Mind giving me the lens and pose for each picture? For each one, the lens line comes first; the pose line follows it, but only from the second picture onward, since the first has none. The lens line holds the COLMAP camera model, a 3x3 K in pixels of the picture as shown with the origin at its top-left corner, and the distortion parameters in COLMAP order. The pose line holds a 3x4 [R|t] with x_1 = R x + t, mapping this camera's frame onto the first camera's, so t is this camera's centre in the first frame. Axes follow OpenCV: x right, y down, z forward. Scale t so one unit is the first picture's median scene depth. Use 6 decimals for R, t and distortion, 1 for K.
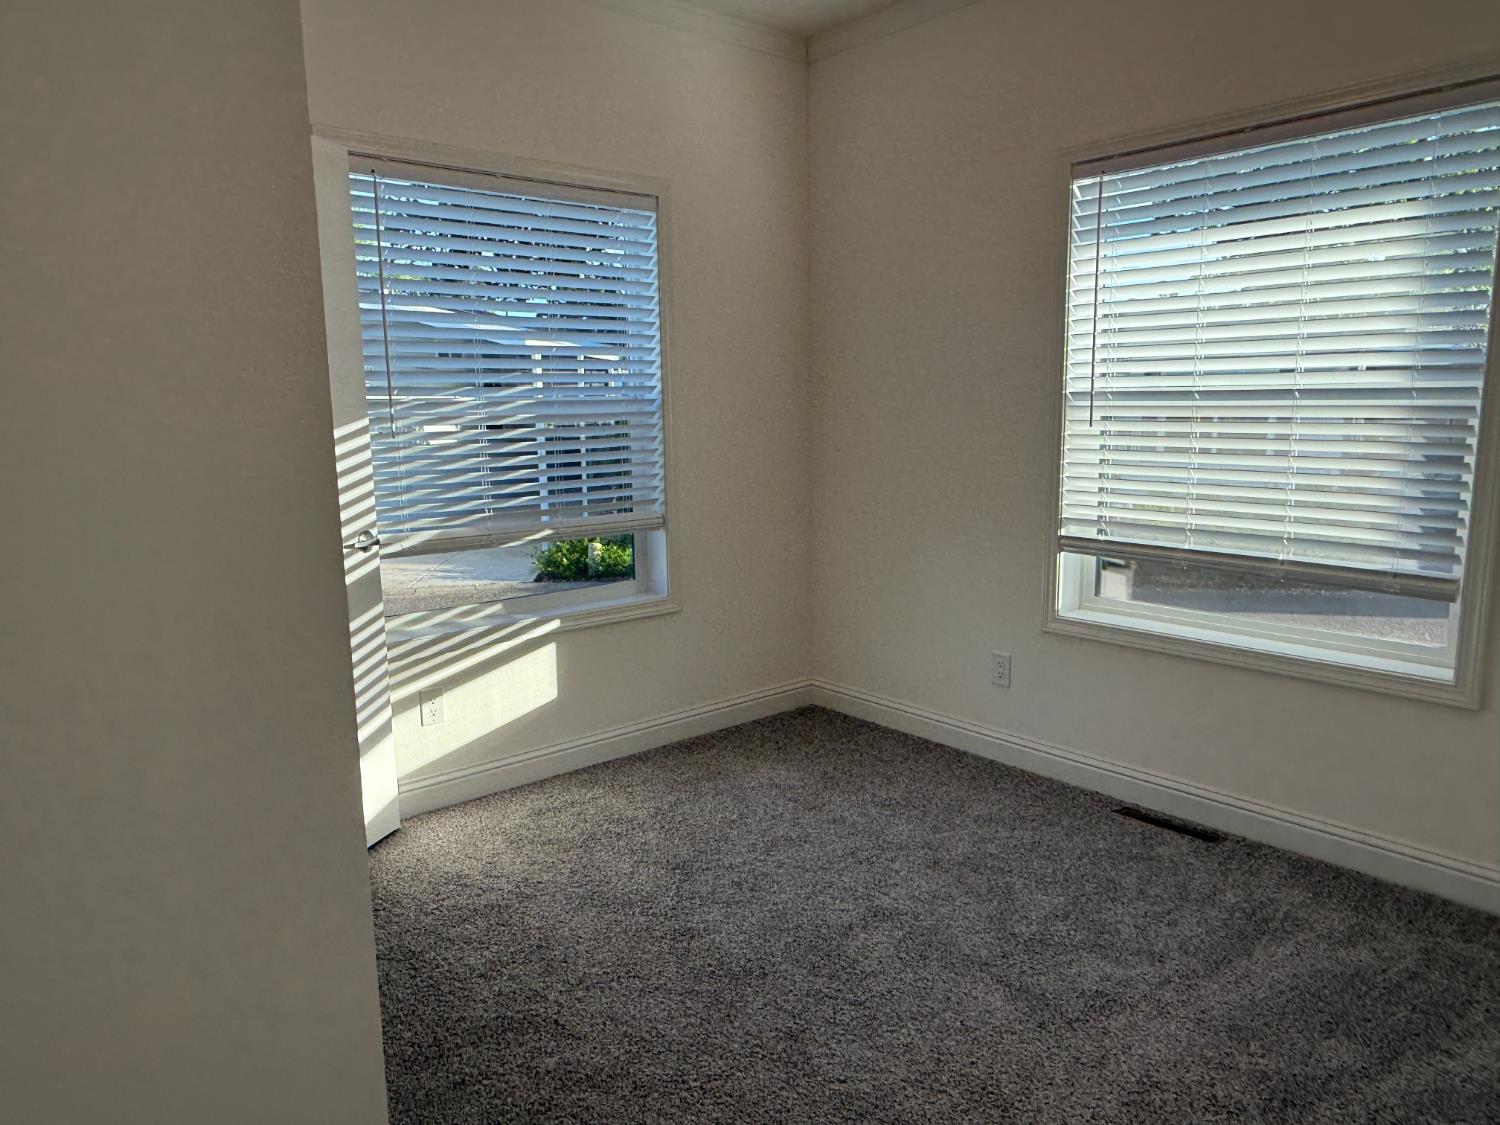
lens RADIAL K [[1016.3, 0, 742.7], [0, 1016.3, 569.1], [0, 0, 1]] dist [-0.000277, 0.000751]
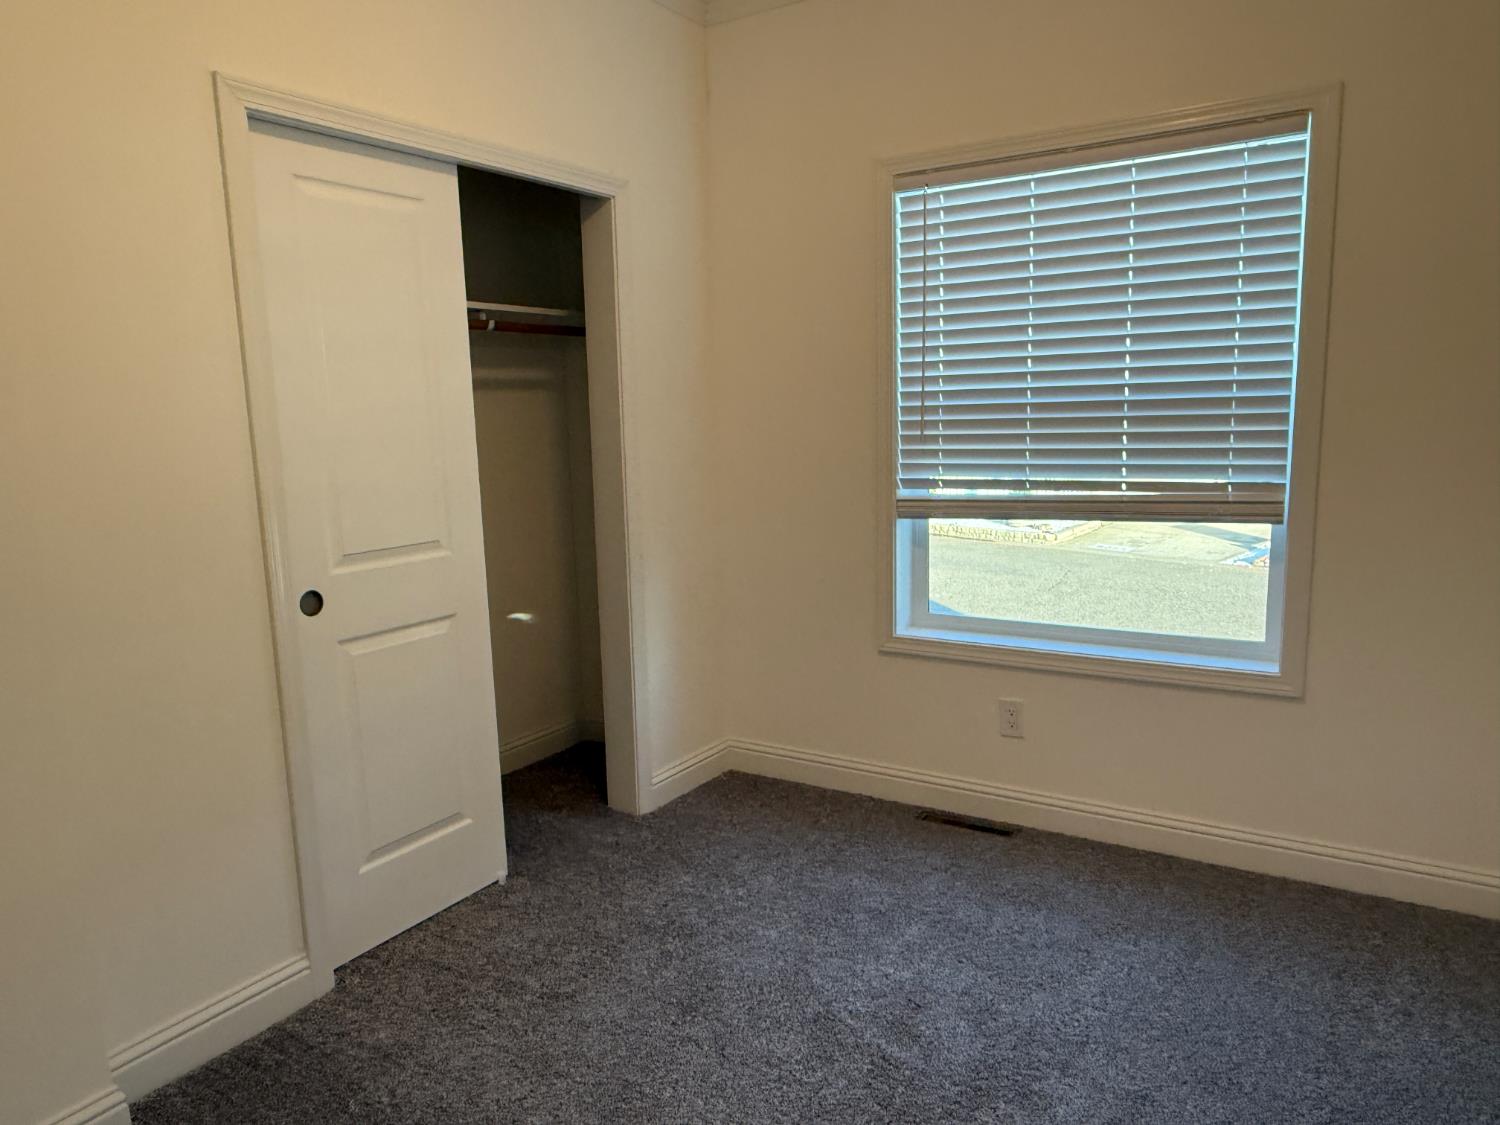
lens RADIAL K [[999.9, 0, 750.0], [0, 999.9, 562.5], [0, 0, 1]] dist [-0.004740, 0.001184]
pose [[0.953804, -0.052549, 0.295799, -0.114867], [0.059279, 0.998146, -0.013826, -0.020334], [-0.294524, 0.030722, 0.955150, 0.132666]]
